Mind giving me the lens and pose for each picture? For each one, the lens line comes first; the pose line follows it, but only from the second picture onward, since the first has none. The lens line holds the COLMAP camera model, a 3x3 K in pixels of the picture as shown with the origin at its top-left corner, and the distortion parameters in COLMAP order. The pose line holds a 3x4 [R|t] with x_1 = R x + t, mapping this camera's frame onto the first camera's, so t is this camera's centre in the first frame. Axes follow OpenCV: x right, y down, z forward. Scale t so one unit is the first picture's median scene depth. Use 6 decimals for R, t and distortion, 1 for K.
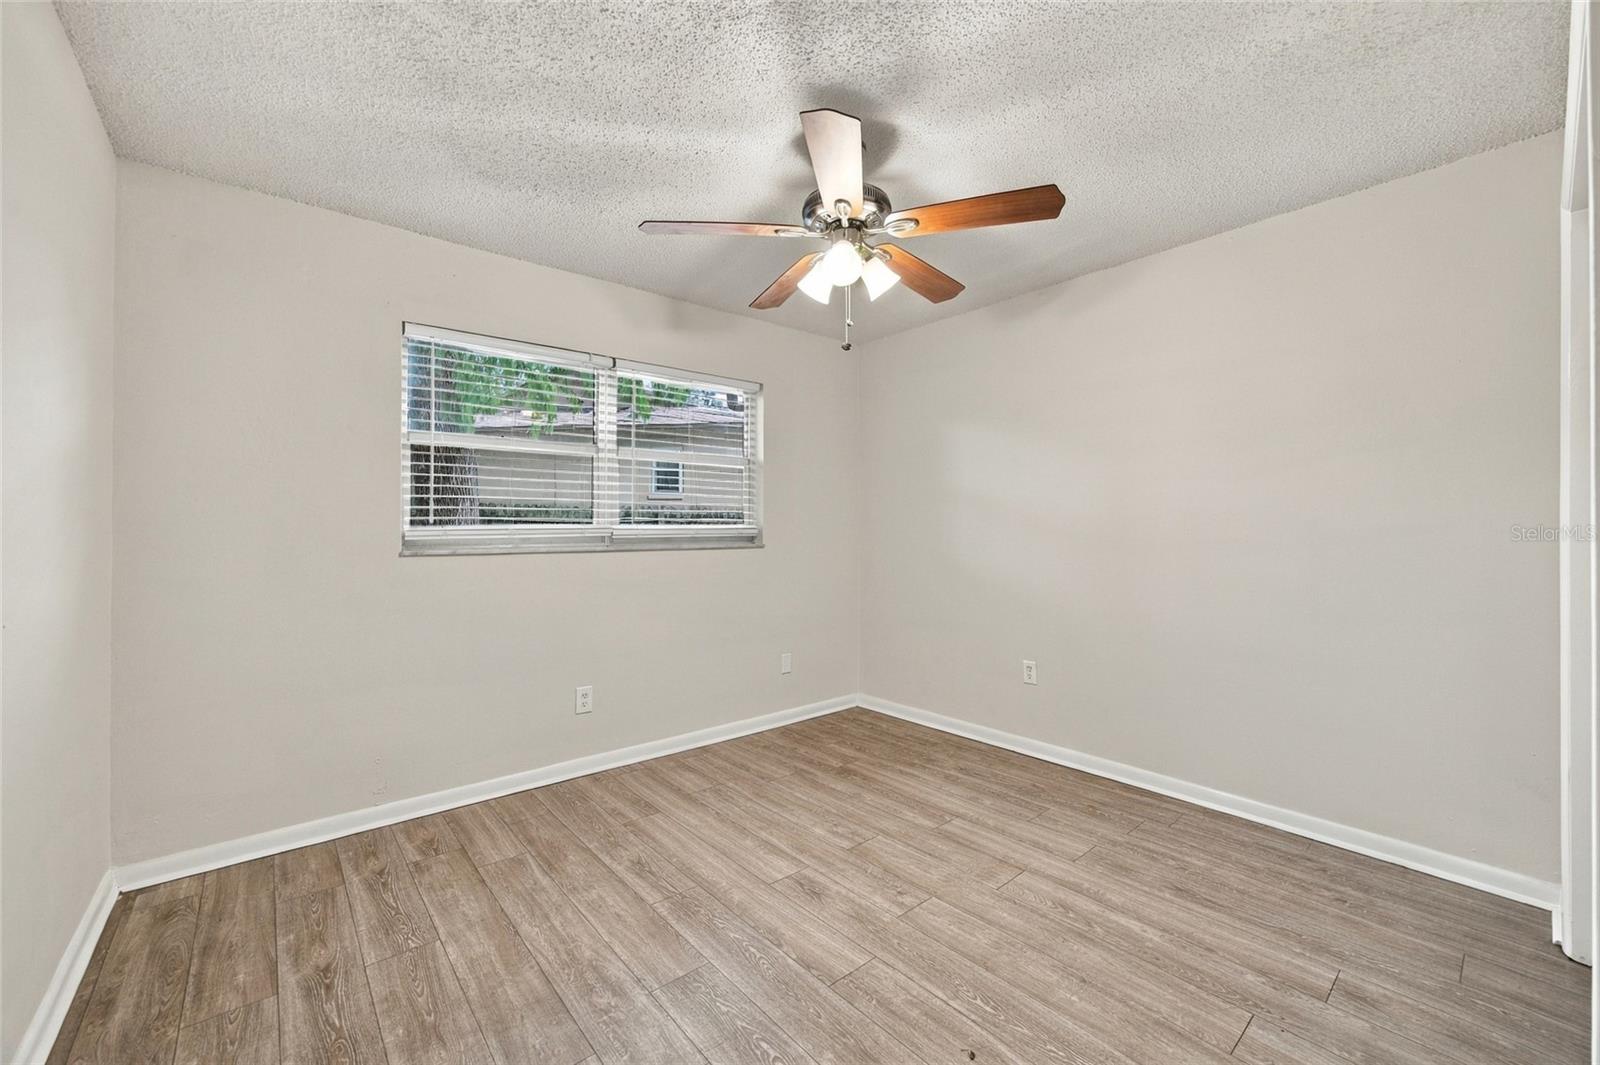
lens RADIAL K [[632.9, 0, 800.2], [0, 632.9, 526.4], [0, 0, 1]] dist [-0.009288, 0.001820]
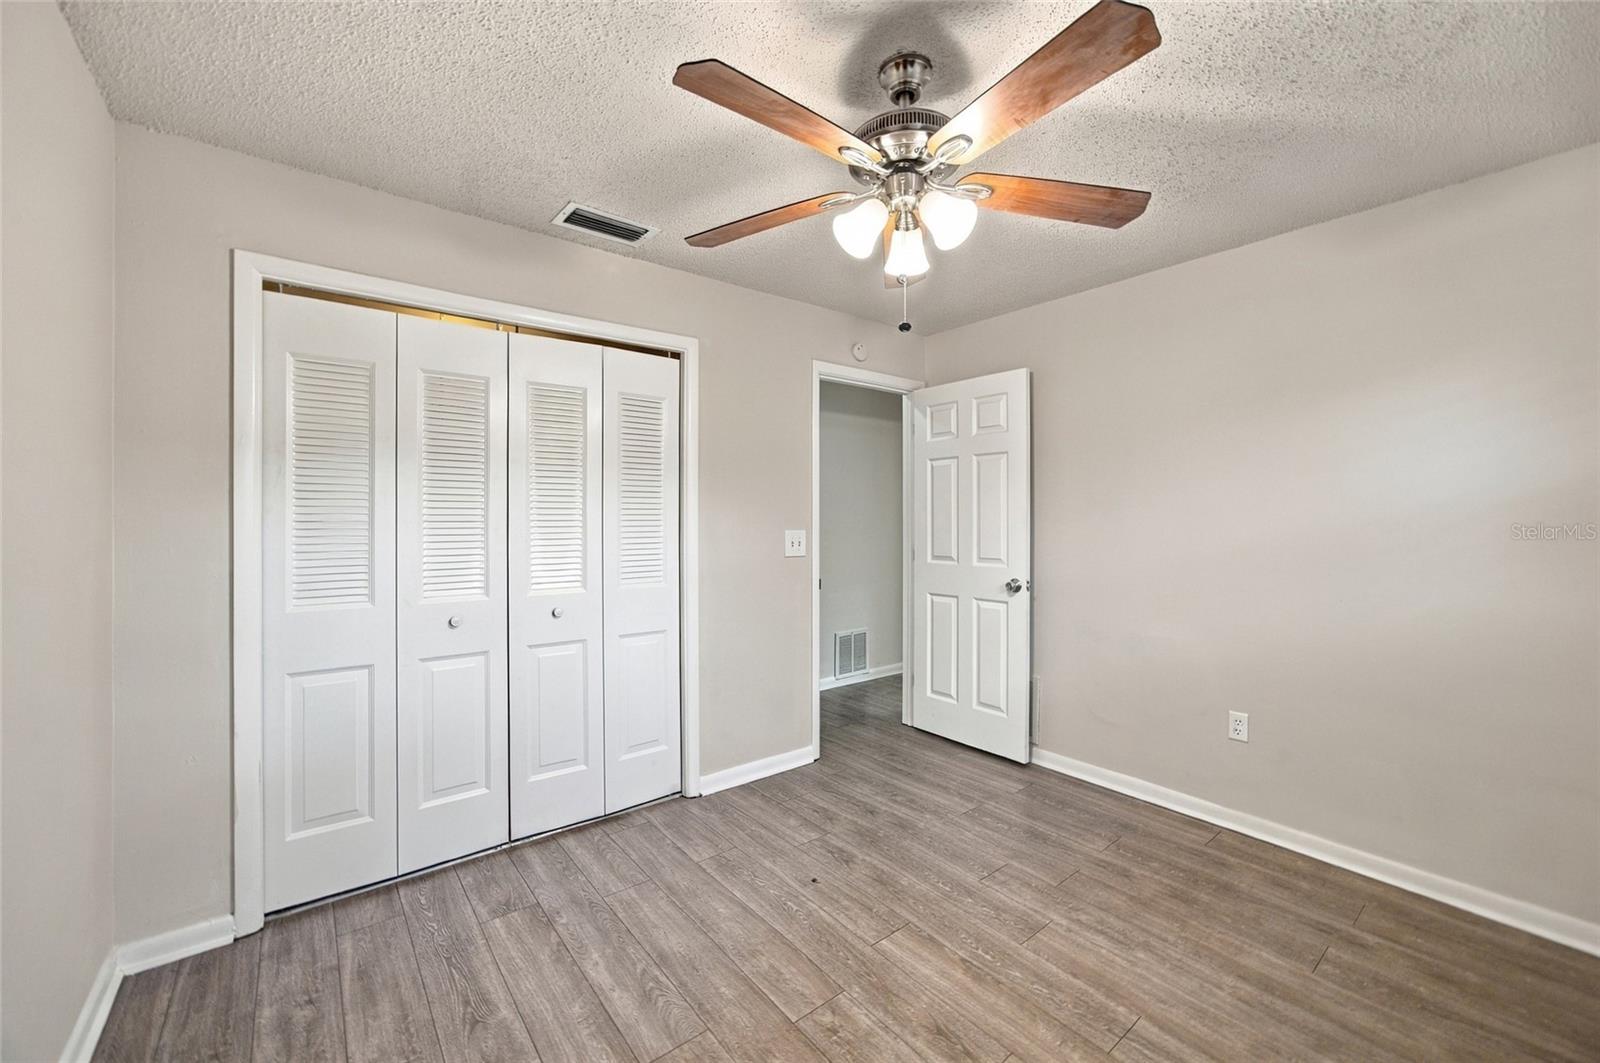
lens RADIAL K [[632.9, 0, 797.4], [0, 632.9, 527.8], [0, 0, 1]] dist [-0.009288, 0.001820]
pose [[-0.999276, -0.001761, 0.038012, 0.202969], [-0.001475, 0.999970, 0.007545, -0.051084], [-0.038024, 0.007483, -0.999249, 2.051402]]
